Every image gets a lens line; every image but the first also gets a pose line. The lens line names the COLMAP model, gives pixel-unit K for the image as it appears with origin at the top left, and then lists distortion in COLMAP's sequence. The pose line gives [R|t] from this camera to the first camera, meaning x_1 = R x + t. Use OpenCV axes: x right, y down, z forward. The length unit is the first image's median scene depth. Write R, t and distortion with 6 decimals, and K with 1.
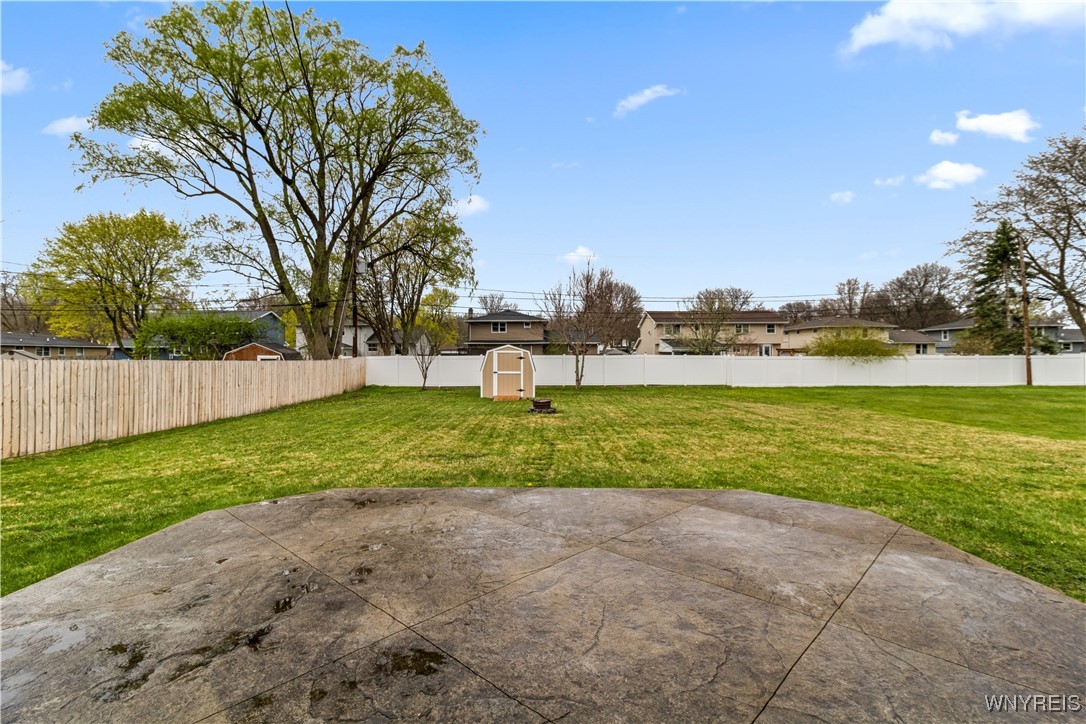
lens RADIAL K [[501.6, 0, 541.7], [0, 501.6, 354.9], [0, 0, 1]] dist [0.003055, 0.000568]
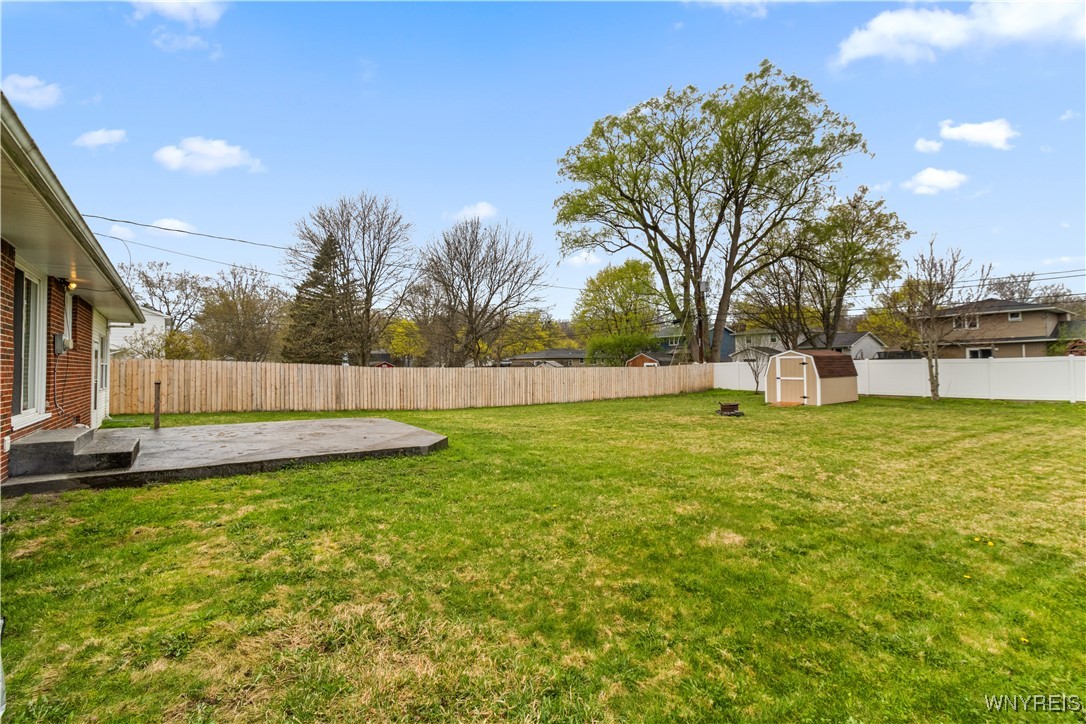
lens RADIAL K [[497.9, 0, 544.3], [0, 497.9, 352.1], [0, 0, 1]] dist [0.003953, 0.000879]
pose [[0.556409, -0.027693, -0.830447, 0.389190], [0.014223, 0.999615, -0.023804, 0.000155], [0.830787, 0.001434, 0.556589, 0.047019]]
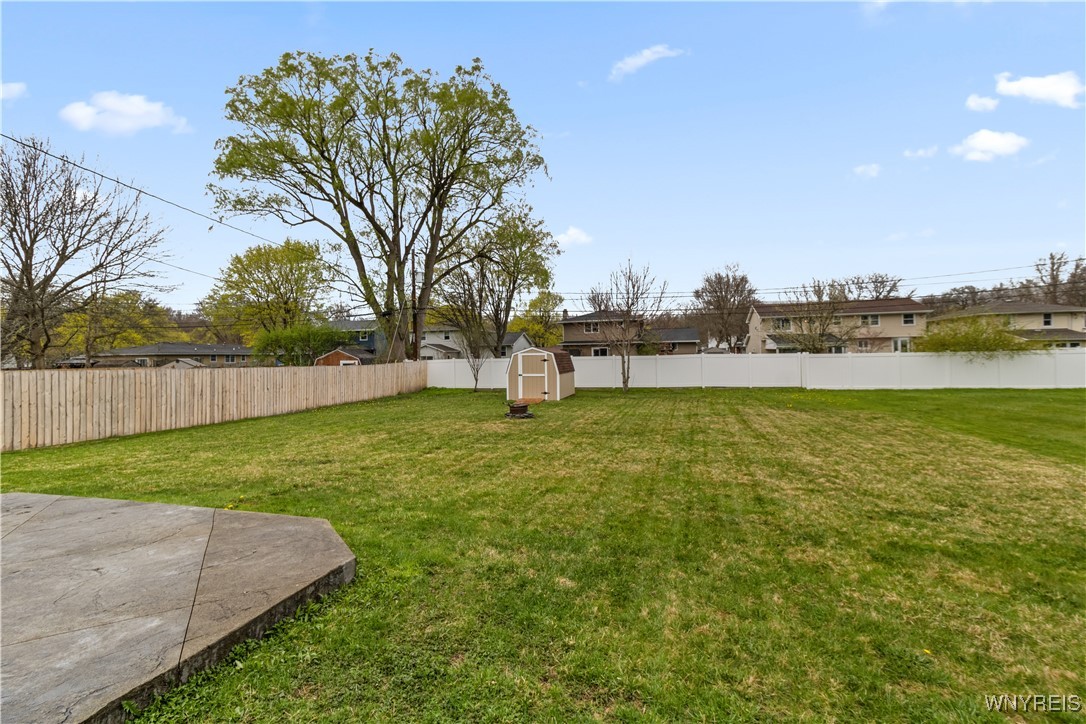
lens RADIAL K [[497.9, 0, 544.3], [0, 497.9, 352.1], [0, 0, 1]] dist [0.003953, 0.000879]
pose [[0.962461, -0.018465, -0.270792, 0.183367], [0.017258, 0.999828, -0.006835, -0.002707], [0.270872, 0.001905, 0.962614, 0.045226]]
